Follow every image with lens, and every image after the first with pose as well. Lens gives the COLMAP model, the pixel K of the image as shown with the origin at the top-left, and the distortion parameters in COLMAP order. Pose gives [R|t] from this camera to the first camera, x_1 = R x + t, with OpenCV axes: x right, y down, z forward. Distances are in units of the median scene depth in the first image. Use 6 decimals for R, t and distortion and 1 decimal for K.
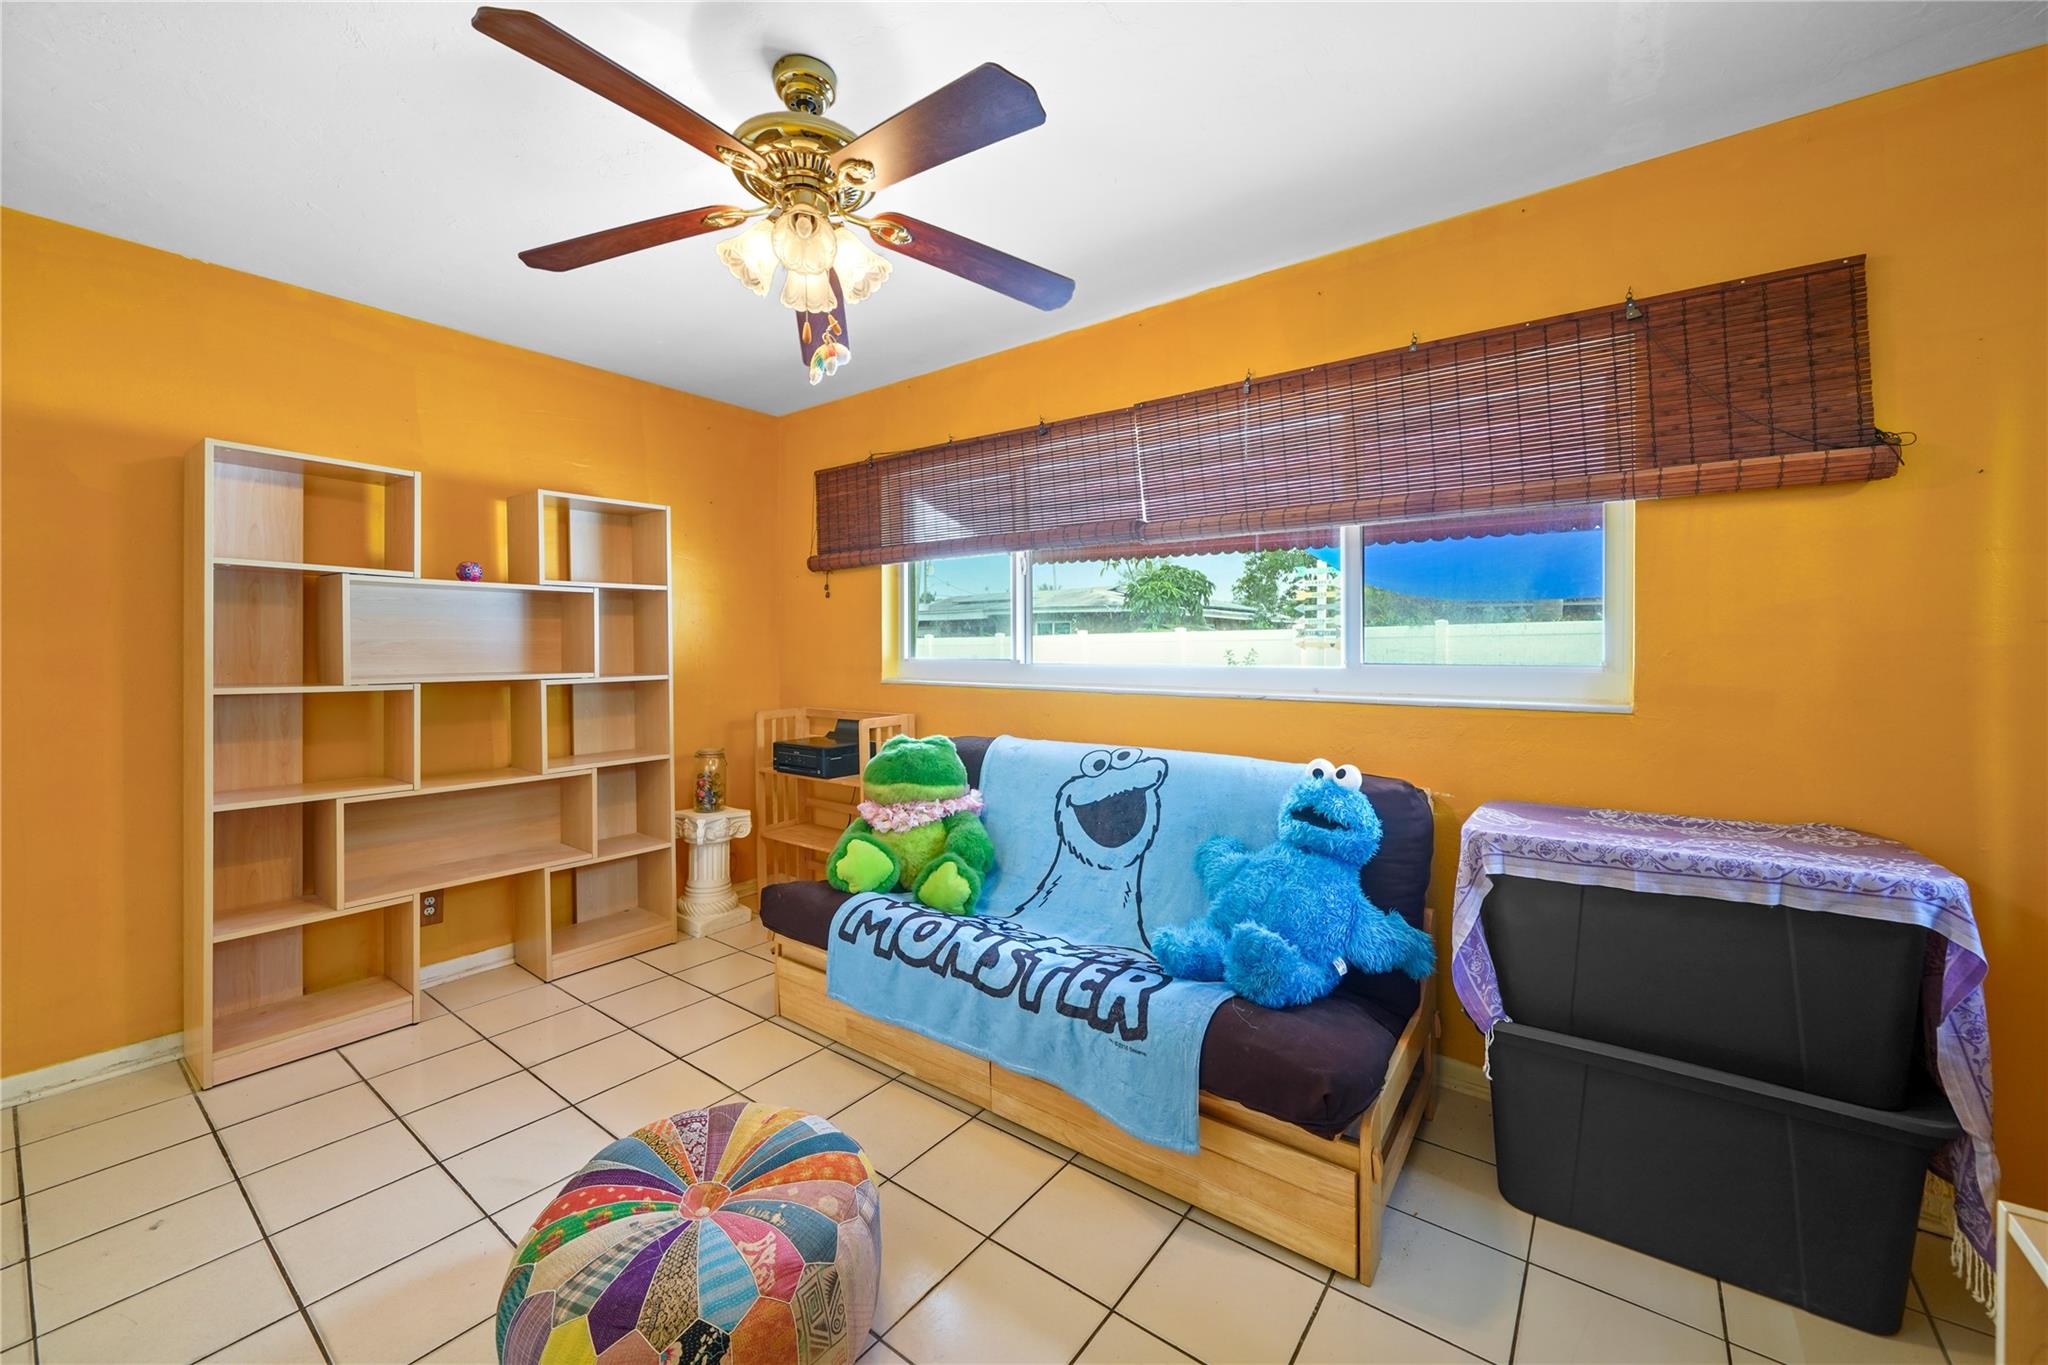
lens RADIAL K [[787.1, 0, 1024.1], [0, 787.1, 661.1], [0, 0, 1]] dist [-0.005437, -0.000163]
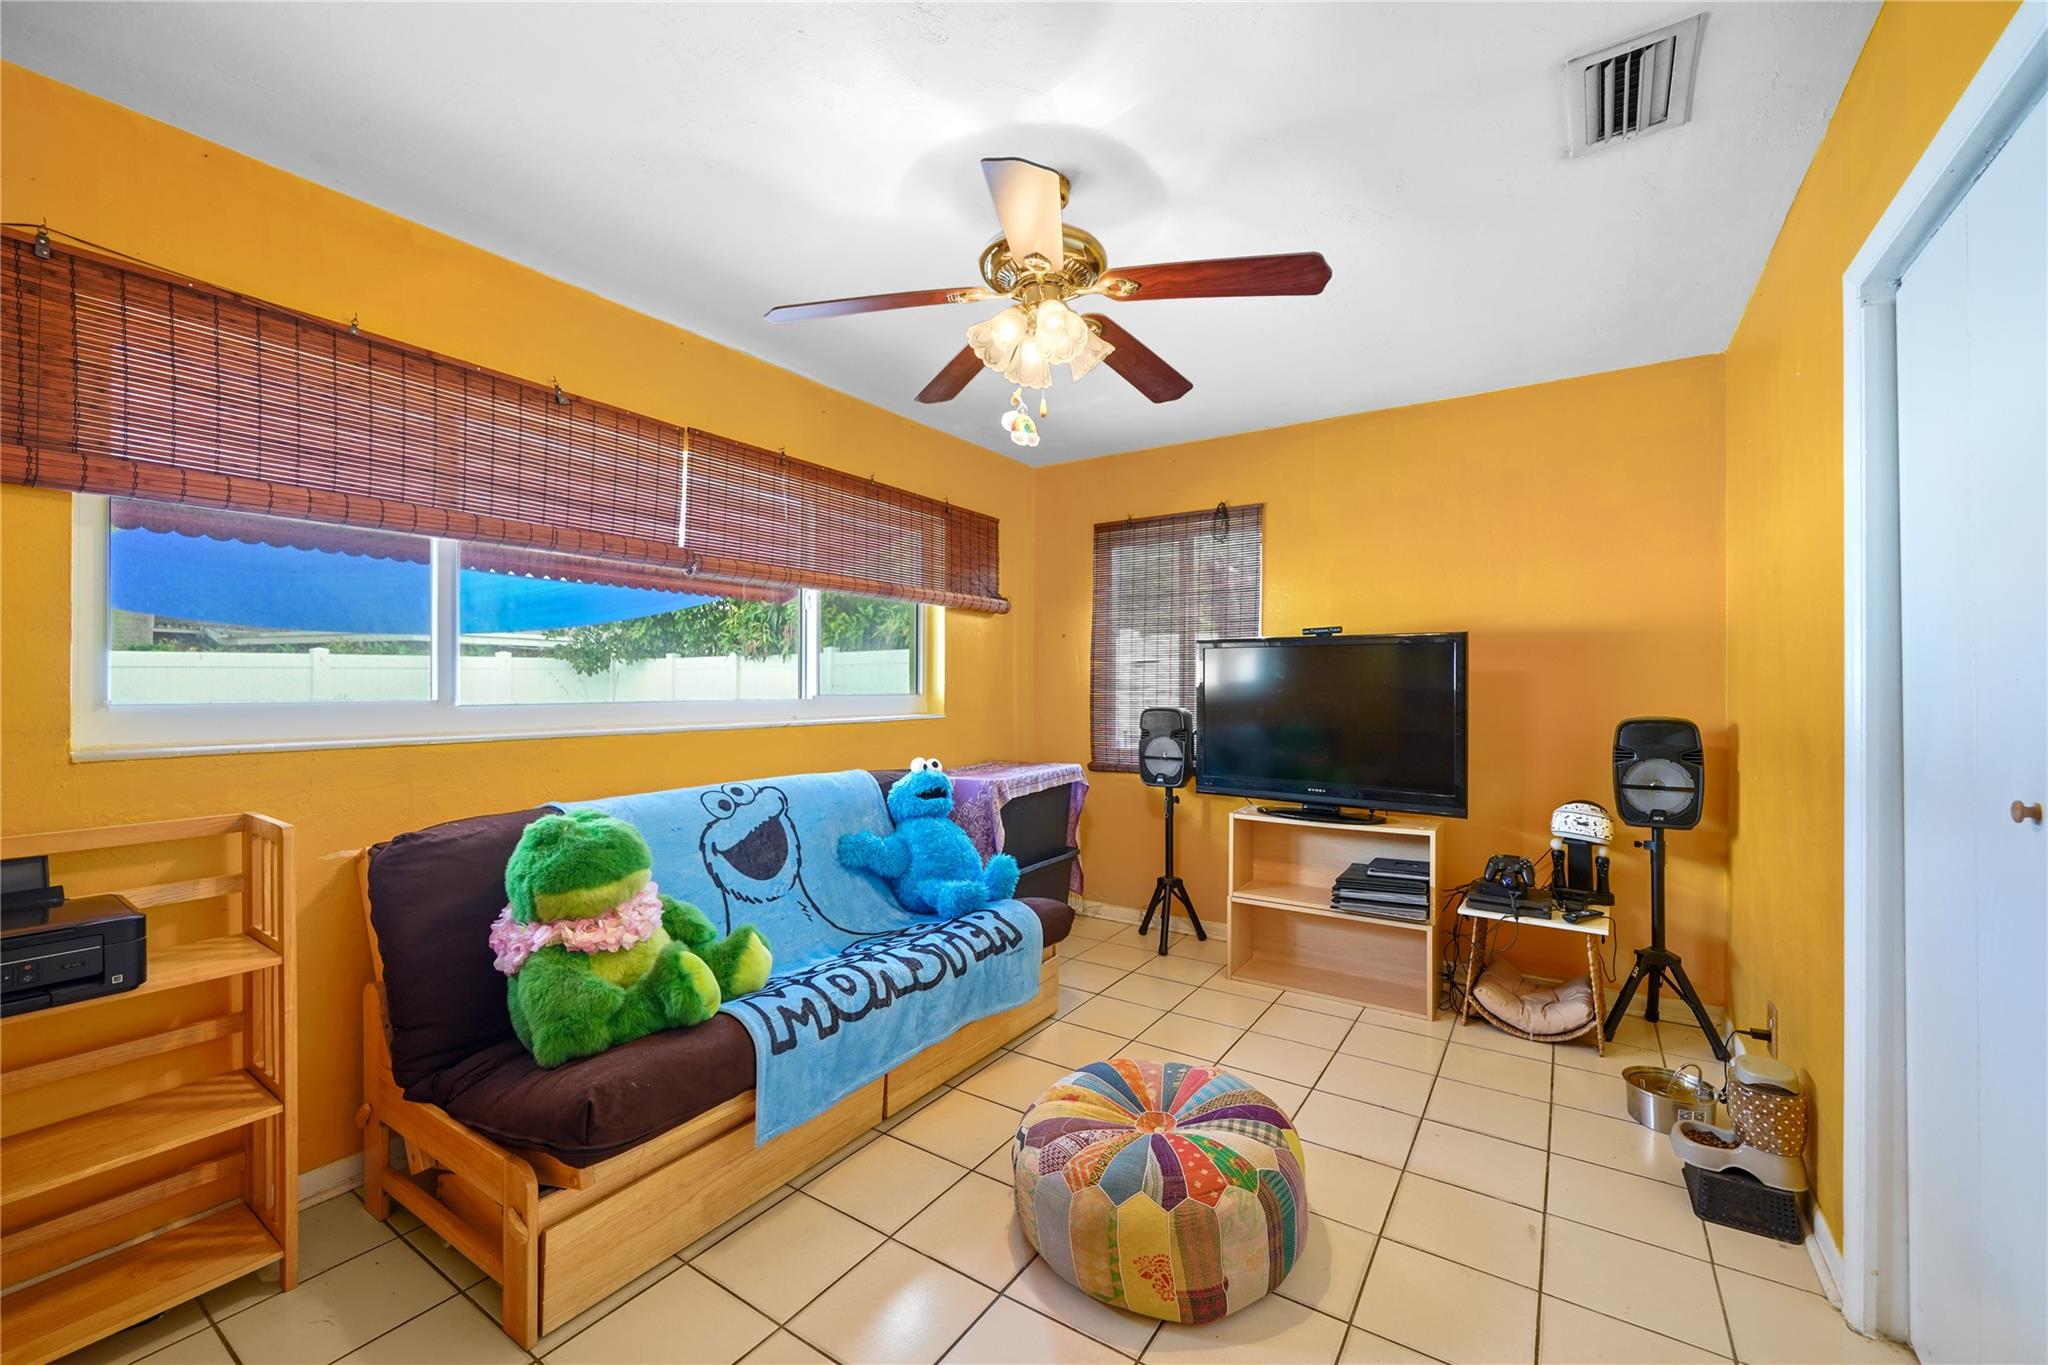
lens RADIAL K [[821.7, 0, 1024.0], [0, 821.7, 682.5], [0, 0, 1]] dist [0.000996, 0.000050]
pose [[-0.060452, -0.001196, 0.998170, -0.989436], [0.009970, 0.999949, 0.001802, -0.016786], [-0.998121, 0.010061, -0.060437, 0.740769]]
